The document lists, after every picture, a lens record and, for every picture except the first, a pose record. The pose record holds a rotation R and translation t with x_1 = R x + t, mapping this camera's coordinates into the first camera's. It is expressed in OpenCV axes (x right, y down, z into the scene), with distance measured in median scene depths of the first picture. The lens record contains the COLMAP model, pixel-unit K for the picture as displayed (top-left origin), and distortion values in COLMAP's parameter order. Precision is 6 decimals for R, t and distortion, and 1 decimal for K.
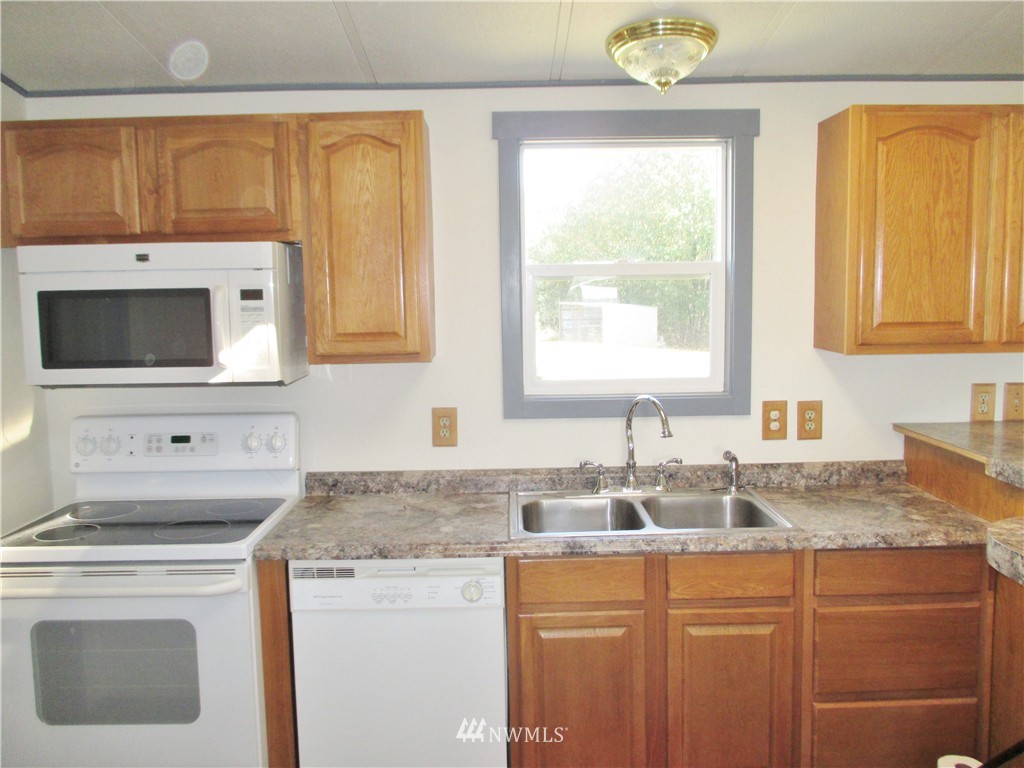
lens RADIAL K [[861.4, 0, 515.2], [0, 861.4, 381.7], [0, 0, 1]] dist [-0.015428, -0.015078]
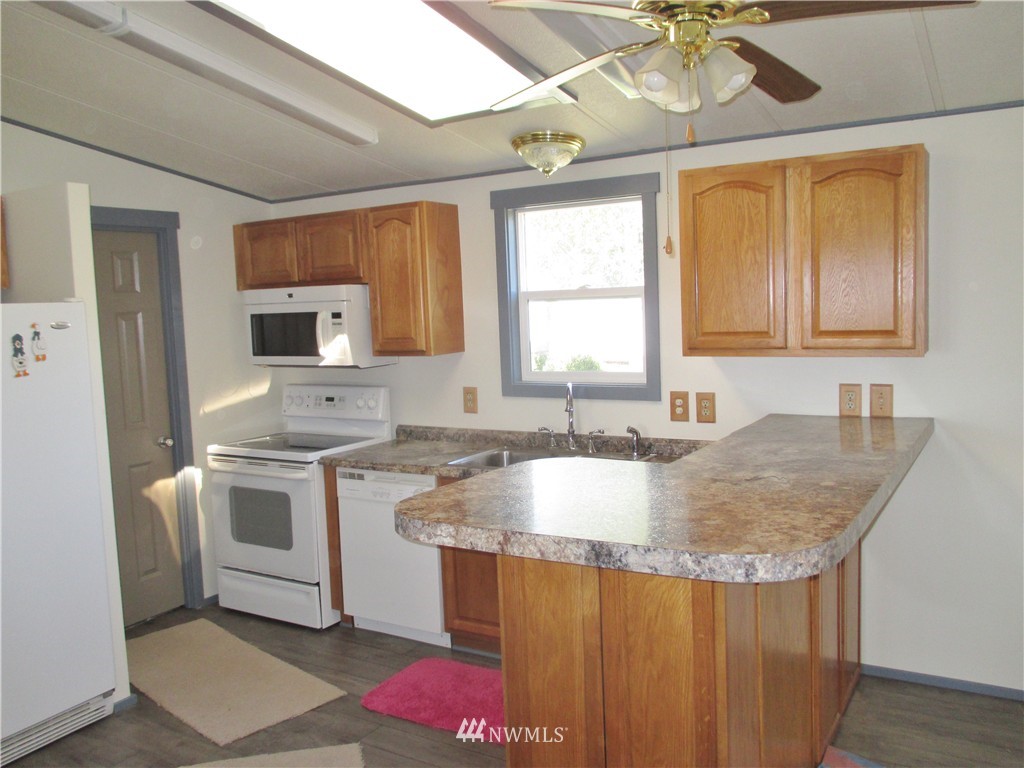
lens RADIAL K [[861.4, 0, 509.2], [0, 861.4, 385.3], [0, 0, 1]] dist [-0.015428, -0.015078]
pose [[0.844902, 0.035865, -0.533717, 0.845542], [-0.034169, 0.999331, 0.013062, 0.004903], [0.533828, 0.007201, 0.845562, -0.262854]]
